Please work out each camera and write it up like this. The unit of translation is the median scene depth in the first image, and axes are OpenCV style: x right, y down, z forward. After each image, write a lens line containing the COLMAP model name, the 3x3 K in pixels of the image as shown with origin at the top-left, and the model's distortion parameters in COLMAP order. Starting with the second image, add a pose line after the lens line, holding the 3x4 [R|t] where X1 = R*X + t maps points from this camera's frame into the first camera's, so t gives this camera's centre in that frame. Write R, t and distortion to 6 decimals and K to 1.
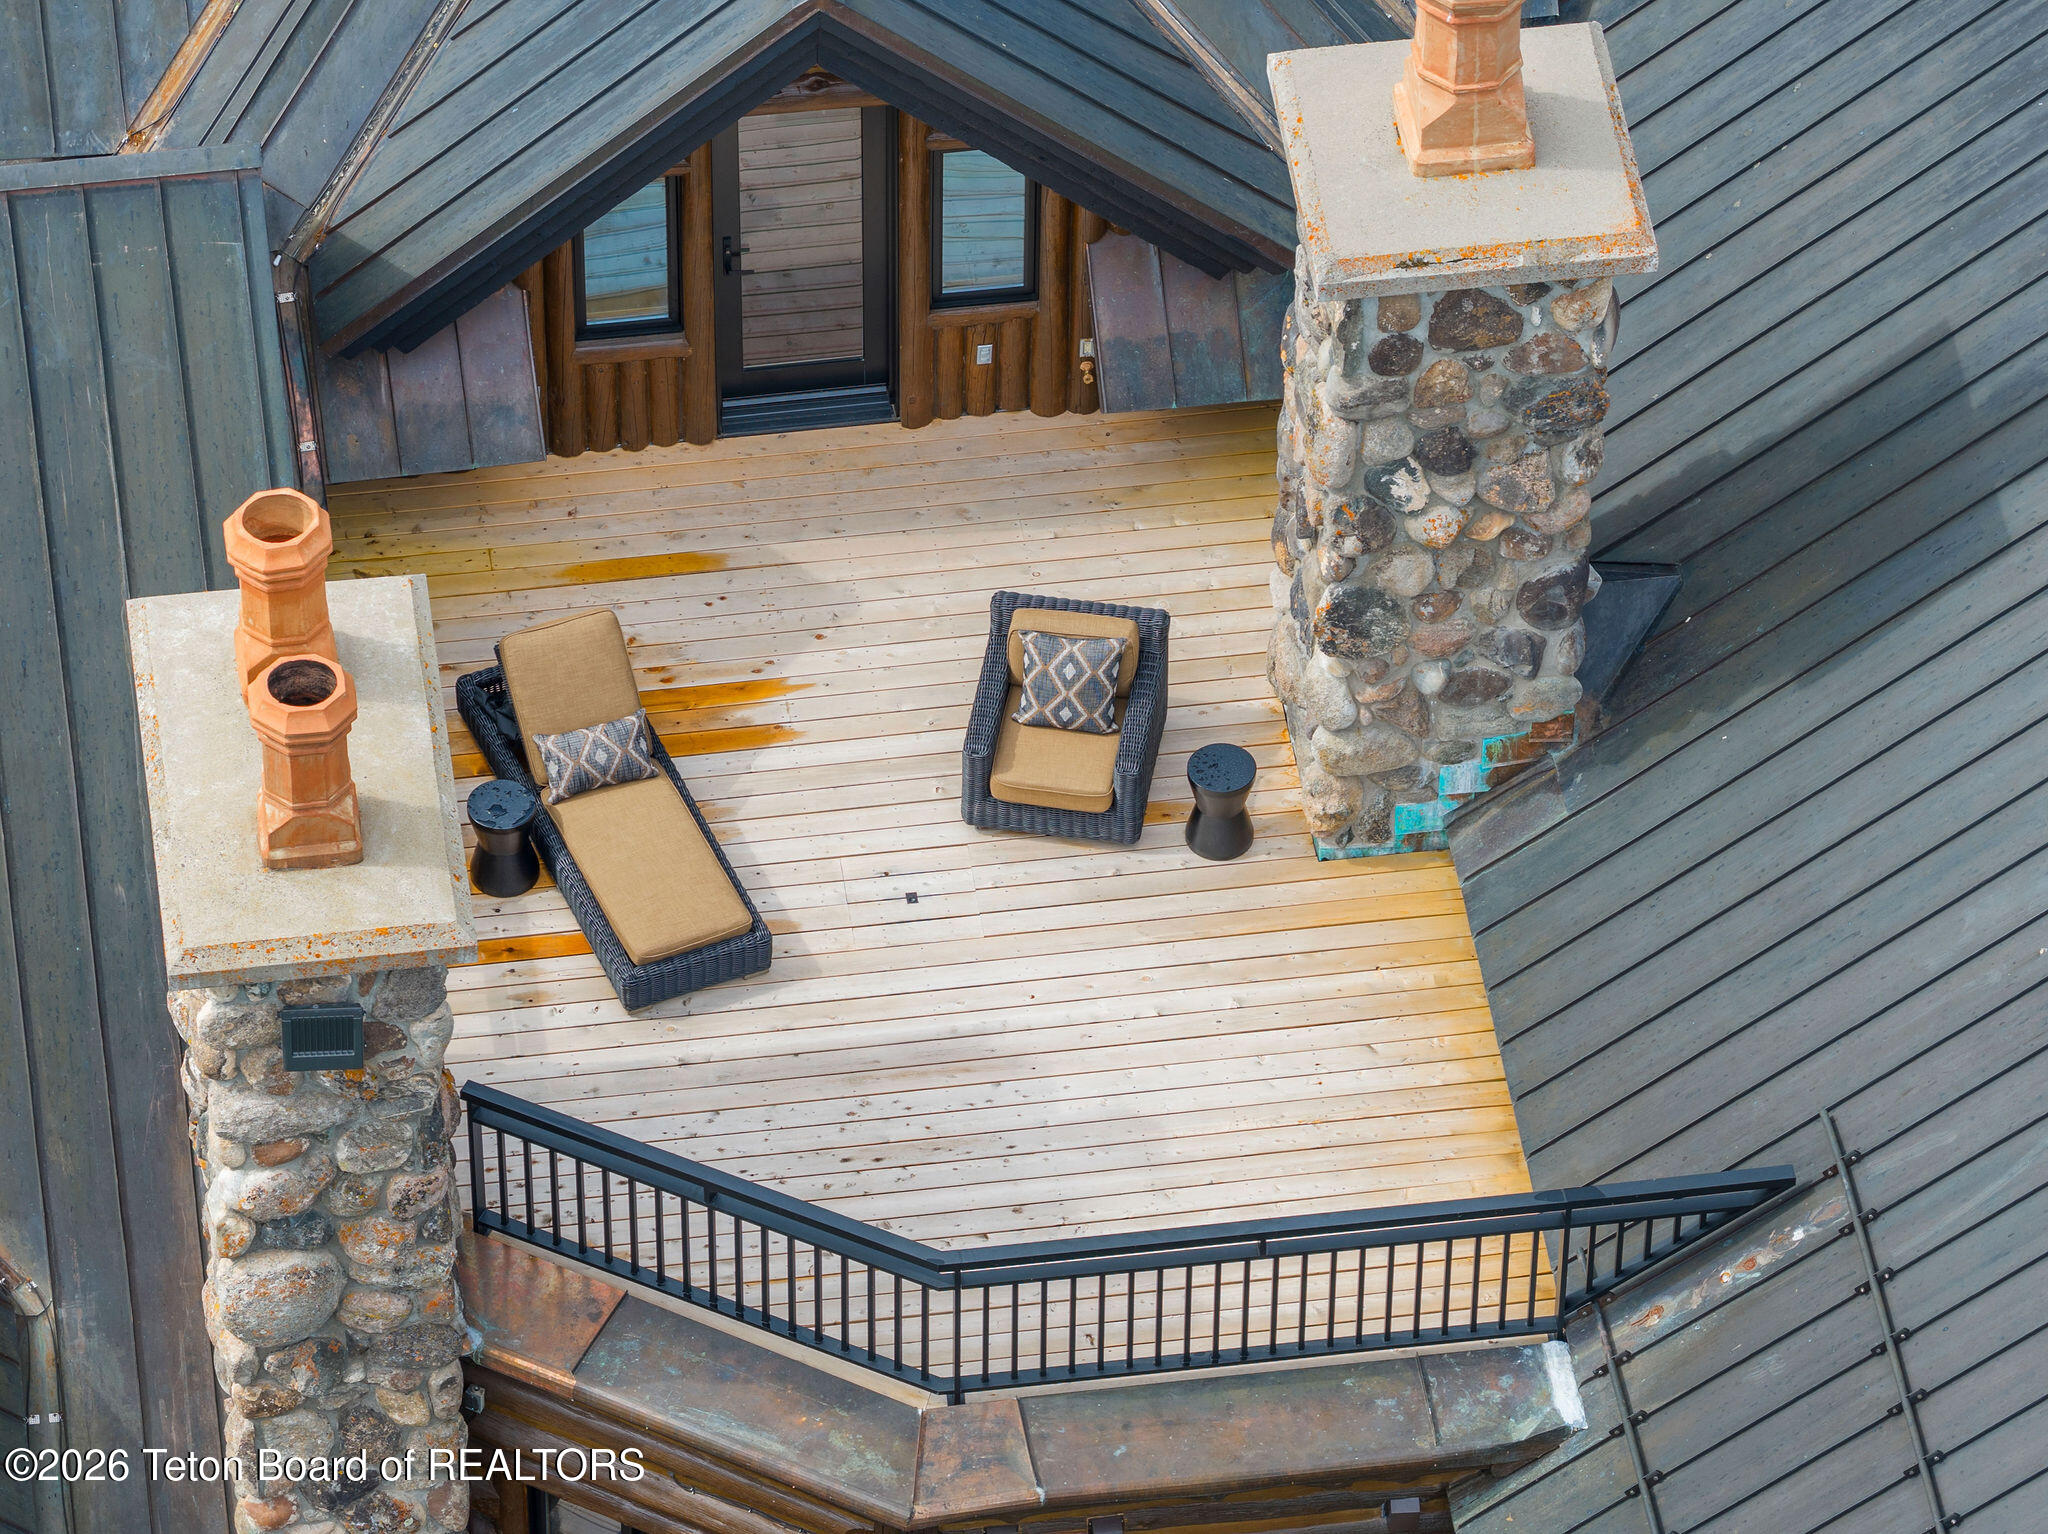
lens RADIAL K [[10168.0, 0, 1024.5], [0, 10168.0, 768.1], [0, 0, 1]] dist [0.310541, 0.000000]
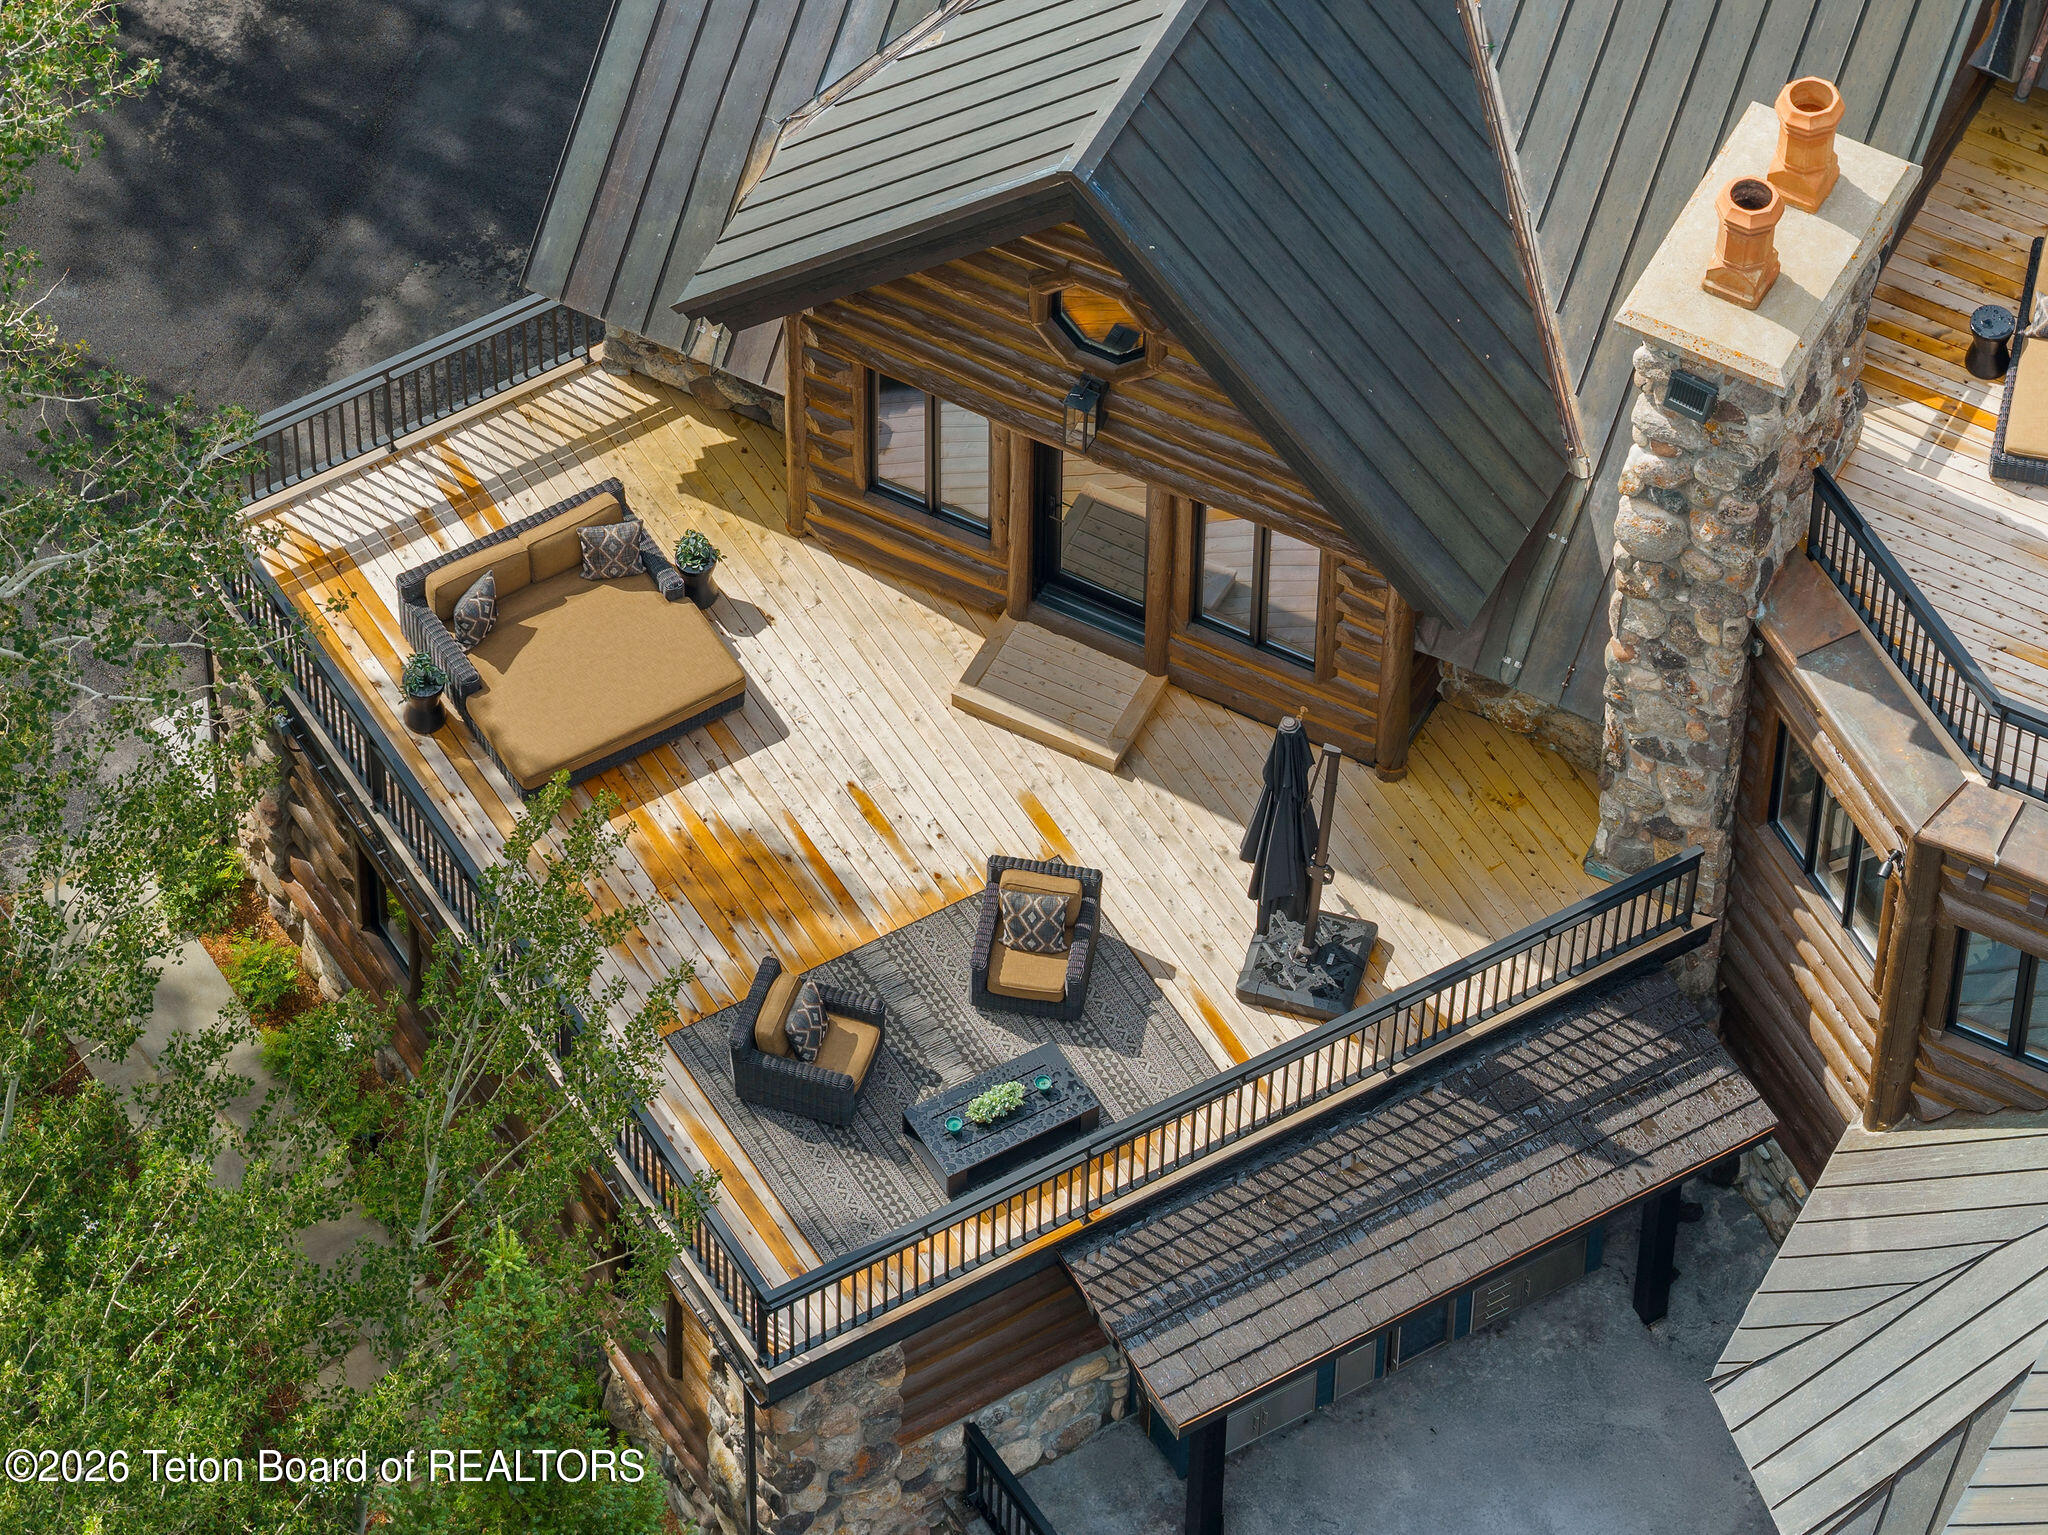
lens RADIAL K [[10168.0, 0, 1023.8], [0, 10168.0, 767.1], [0, 0, 1]] dist [0.310541, 0.000000]
pose [[0.819149, 0.462971, -0.338604, 0.410482], [-0.422696, 0.886294, 0.189241, -0.178939], [0.387716, -0.011890, 0.921702, -0.526381]]
